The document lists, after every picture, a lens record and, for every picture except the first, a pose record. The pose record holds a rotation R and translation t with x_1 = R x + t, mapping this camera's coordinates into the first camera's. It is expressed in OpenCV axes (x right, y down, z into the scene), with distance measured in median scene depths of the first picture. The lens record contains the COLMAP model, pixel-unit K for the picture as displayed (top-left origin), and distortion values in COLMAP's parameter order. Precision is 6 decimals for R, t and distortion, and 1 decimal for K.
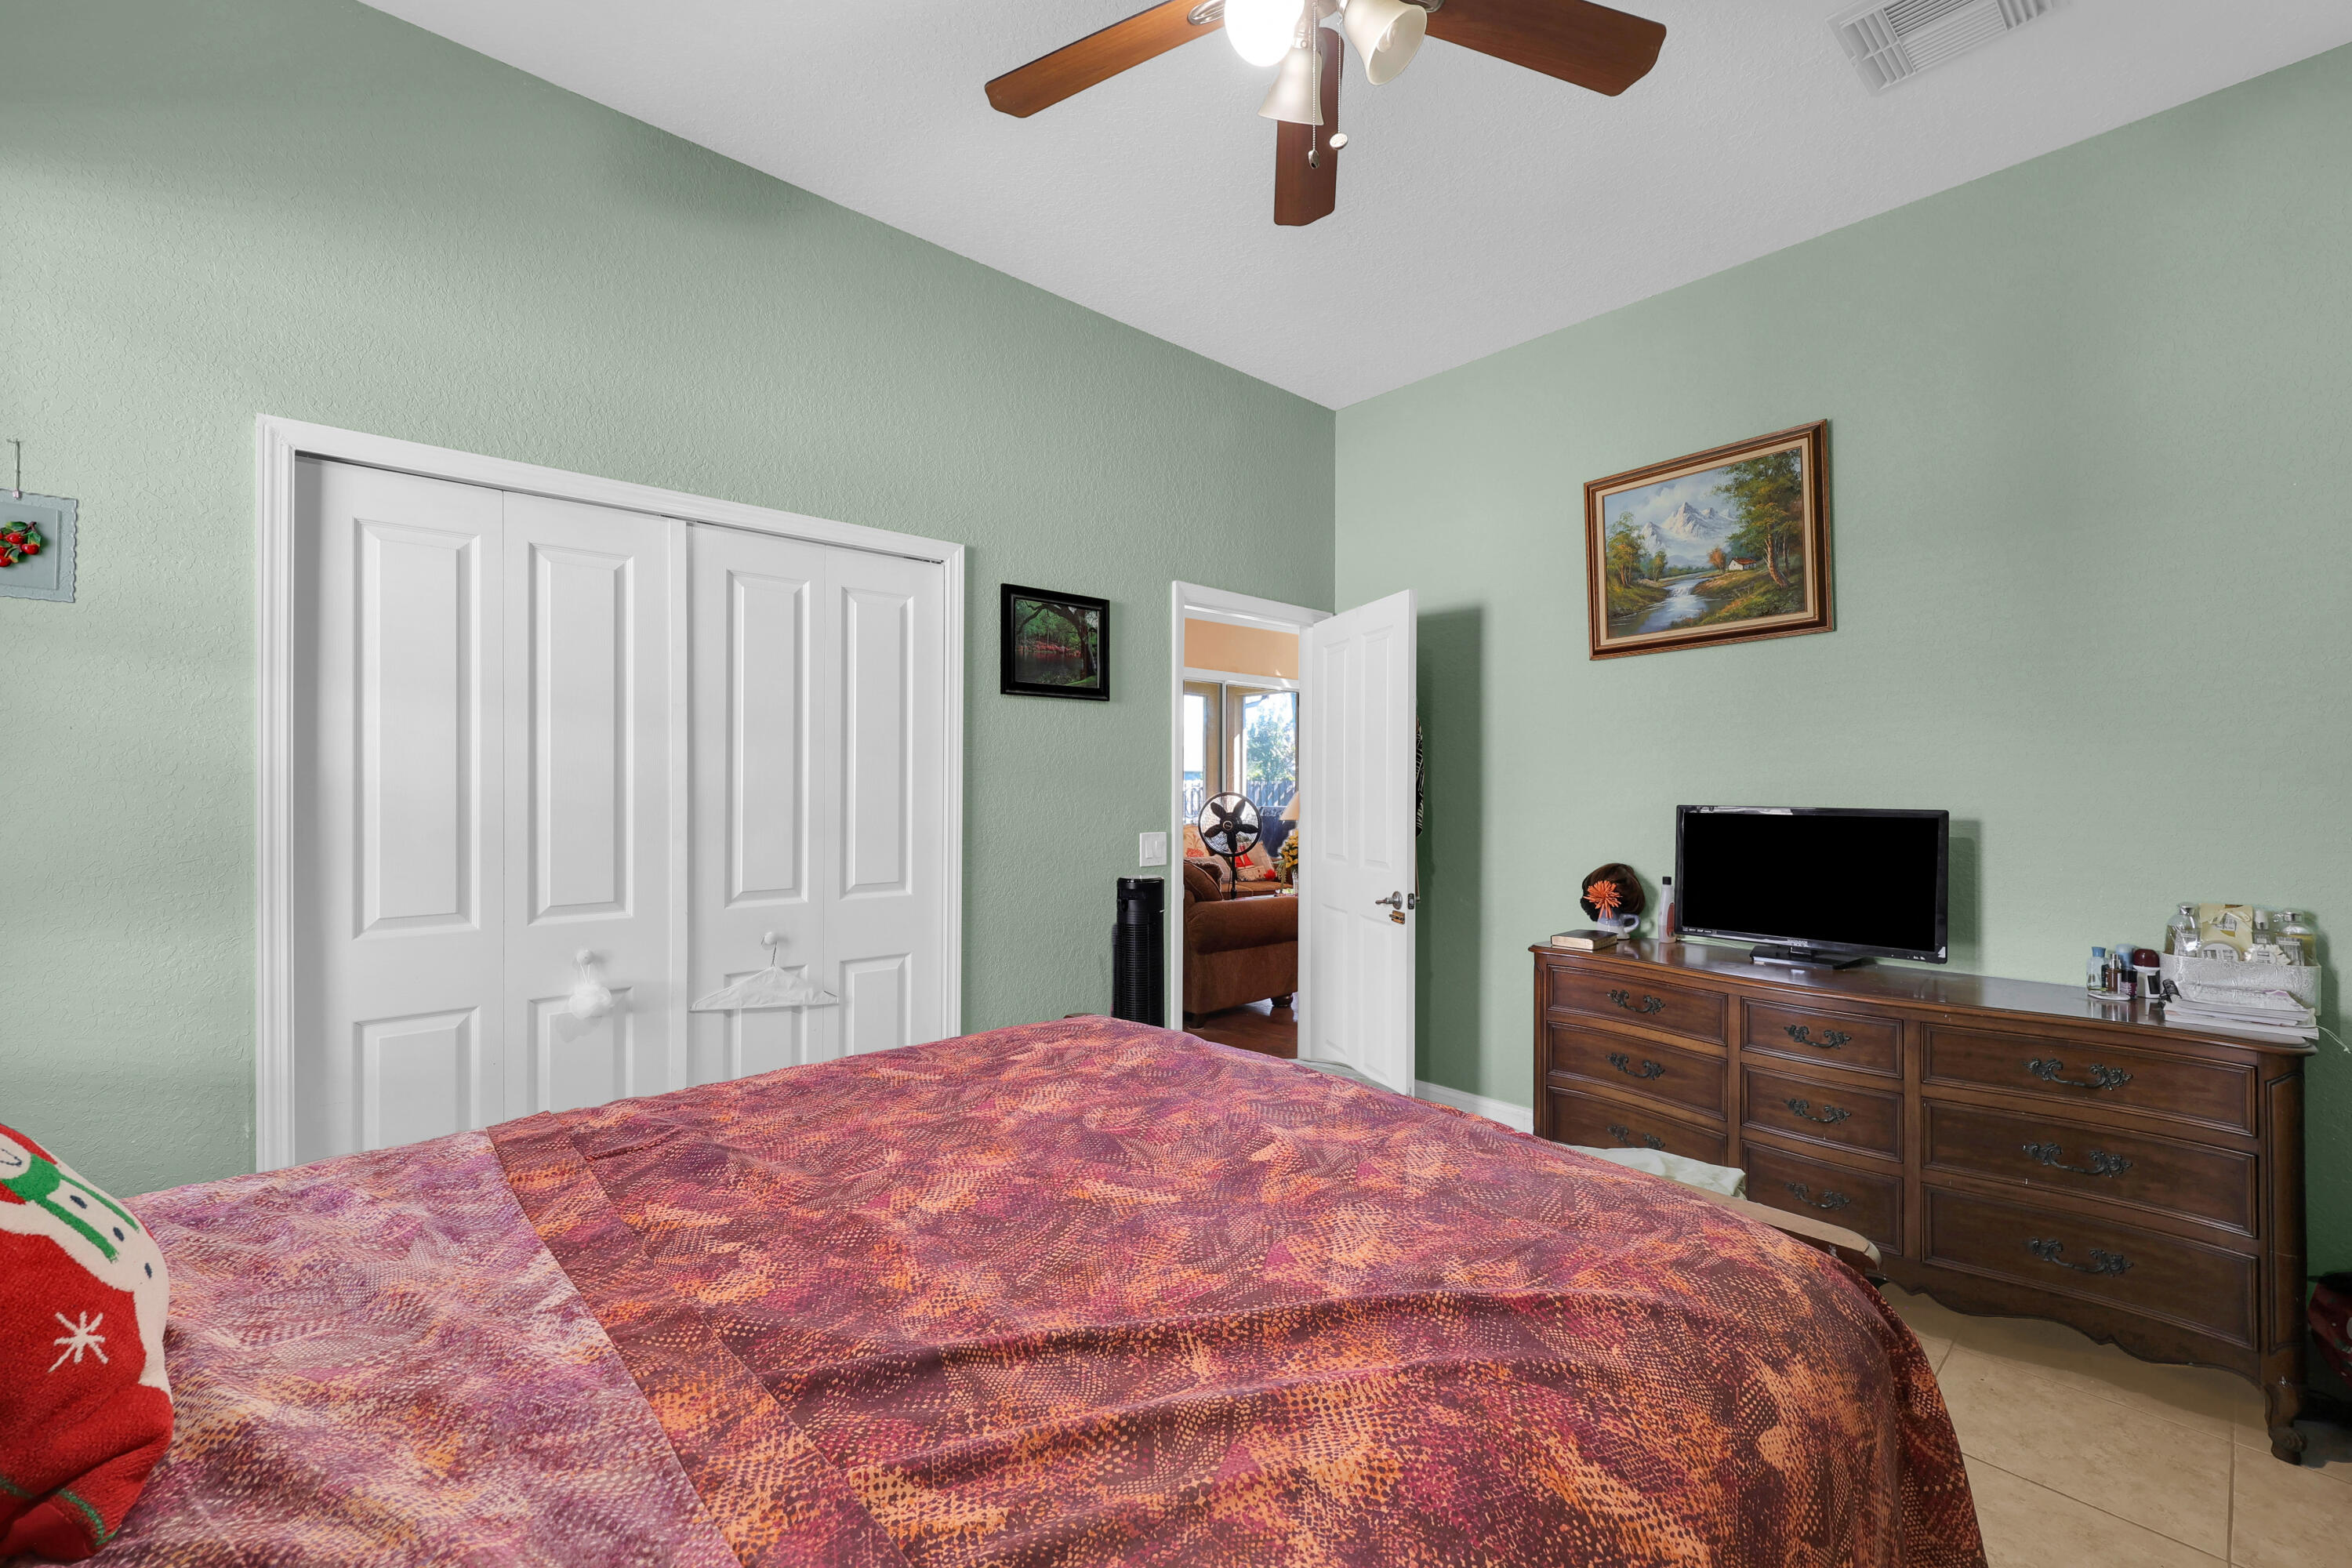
lens RADIAL K [[951.9, 0, 1178.3], [0, 951.9, 786.0], [0, 0, 1]] dist [0.001167, -0.000605]
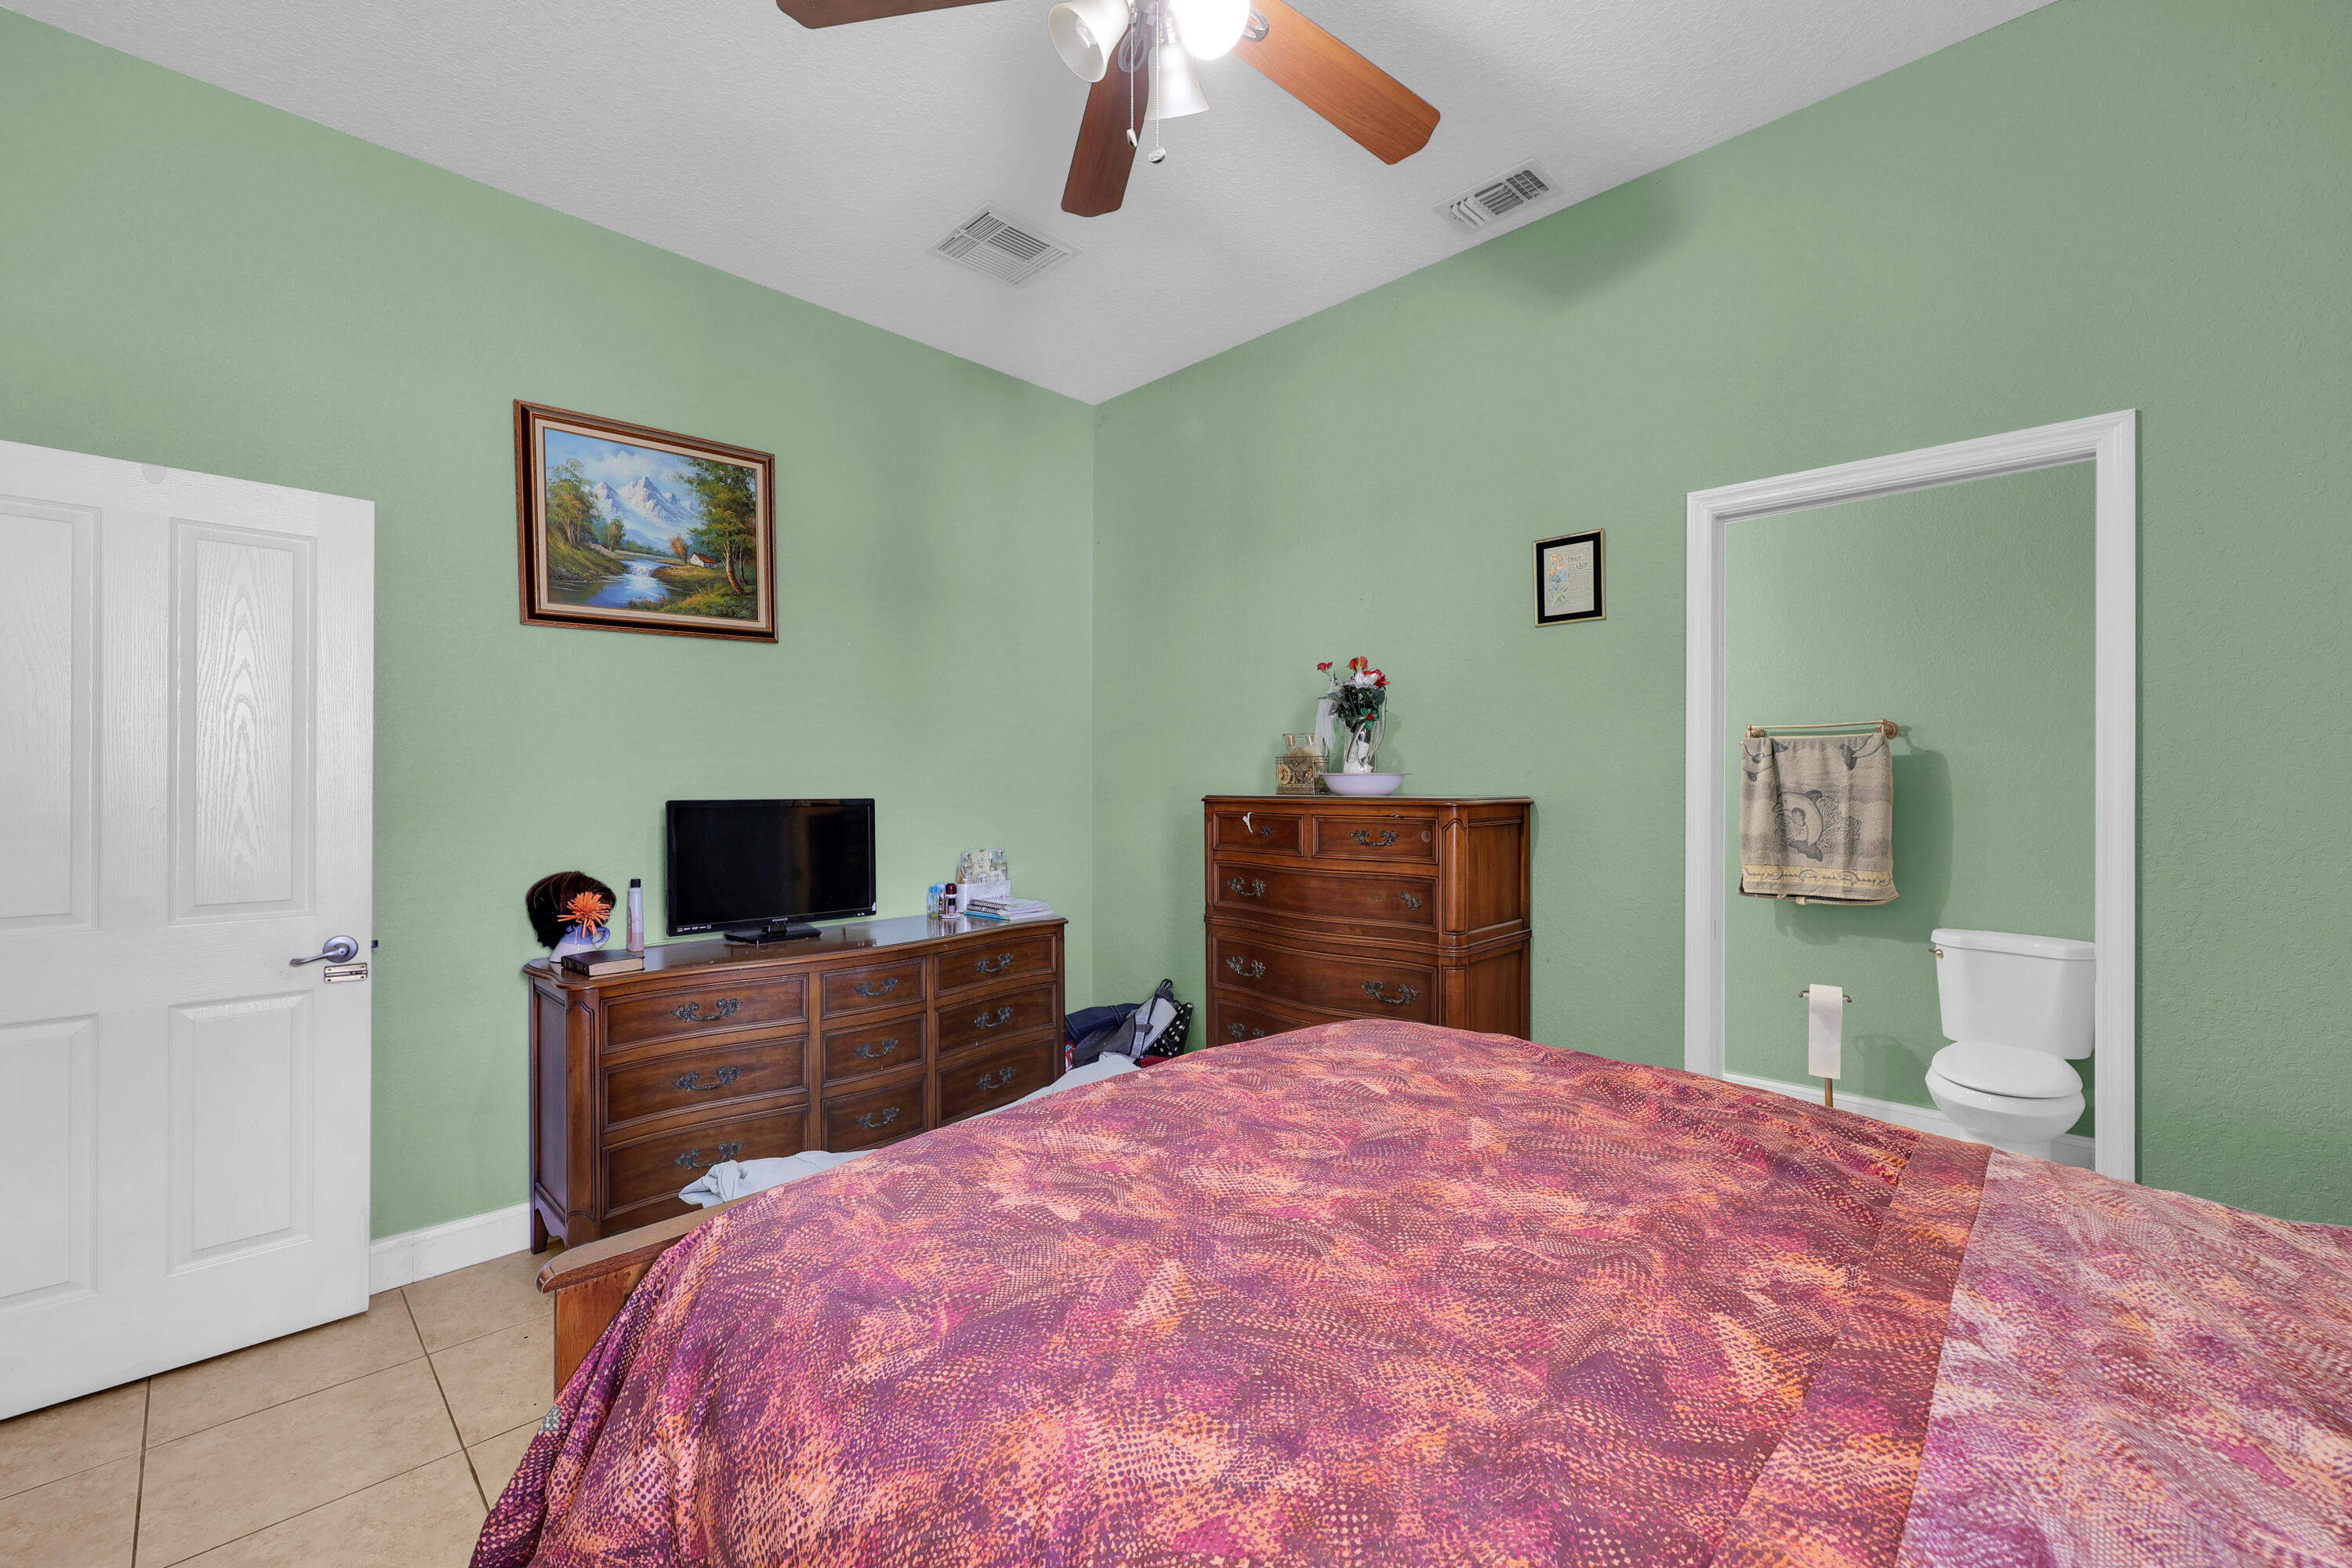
lens RADIAL K [[968.4, 0, 1186.8], [0, 968.4, 777.8], [0, 0, 1]] dist [0.000979, 0.000641]
pose [[-0.063374, -0.000231, 0.997990, -0.477954], [-0.000657, 1.000000, 0.000190, -0.002997], [-0.997990, -0.000644, -0.063374, 0.563793]]
